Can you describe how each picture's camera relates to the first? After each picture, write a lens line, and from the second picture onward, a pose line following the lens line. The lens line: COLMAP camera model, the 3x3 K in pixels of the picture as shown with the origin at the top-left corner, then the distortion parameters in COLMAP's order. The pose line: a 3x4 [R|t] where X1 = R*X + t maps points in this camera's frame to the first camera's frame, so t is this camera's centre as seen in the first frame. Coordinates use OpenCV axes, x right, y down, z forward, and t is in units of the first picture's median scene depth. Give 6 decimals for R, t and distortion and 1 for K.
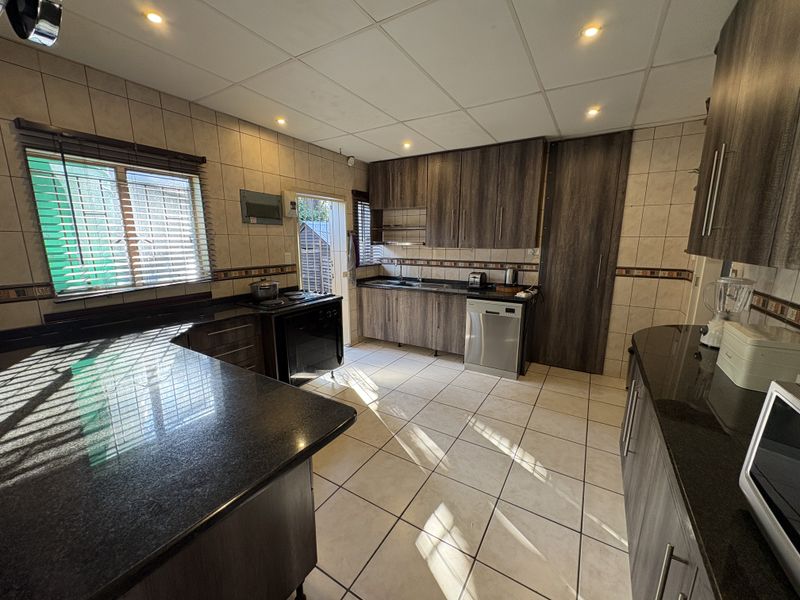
lens RADIAL K [[317.9, 0, 400.0], [0, 317.9, 300.0], [0, 0, 1]] dist [0.001420, 0.000099]
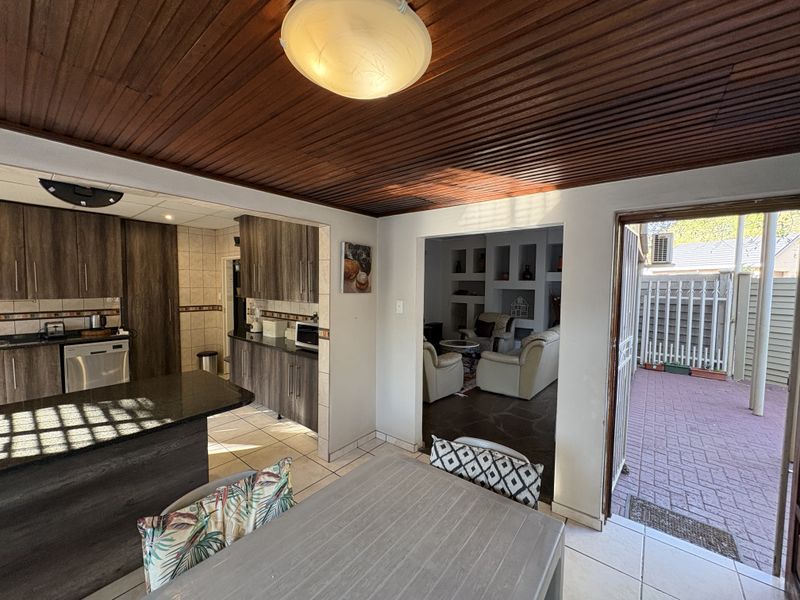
lens RADIAL K [[317.9, 0, 400.0], [0, 317.9, 300.0], [0, 0, 1]] dist [0.001420, 0.000099]
pose [[0.123022, -0.049533, 0.991167, -0.720440], [0.174892, 0.984204, 0.027477, 0.011641], [-0.976872, 0.169967, 0.129742, -0.267838]]
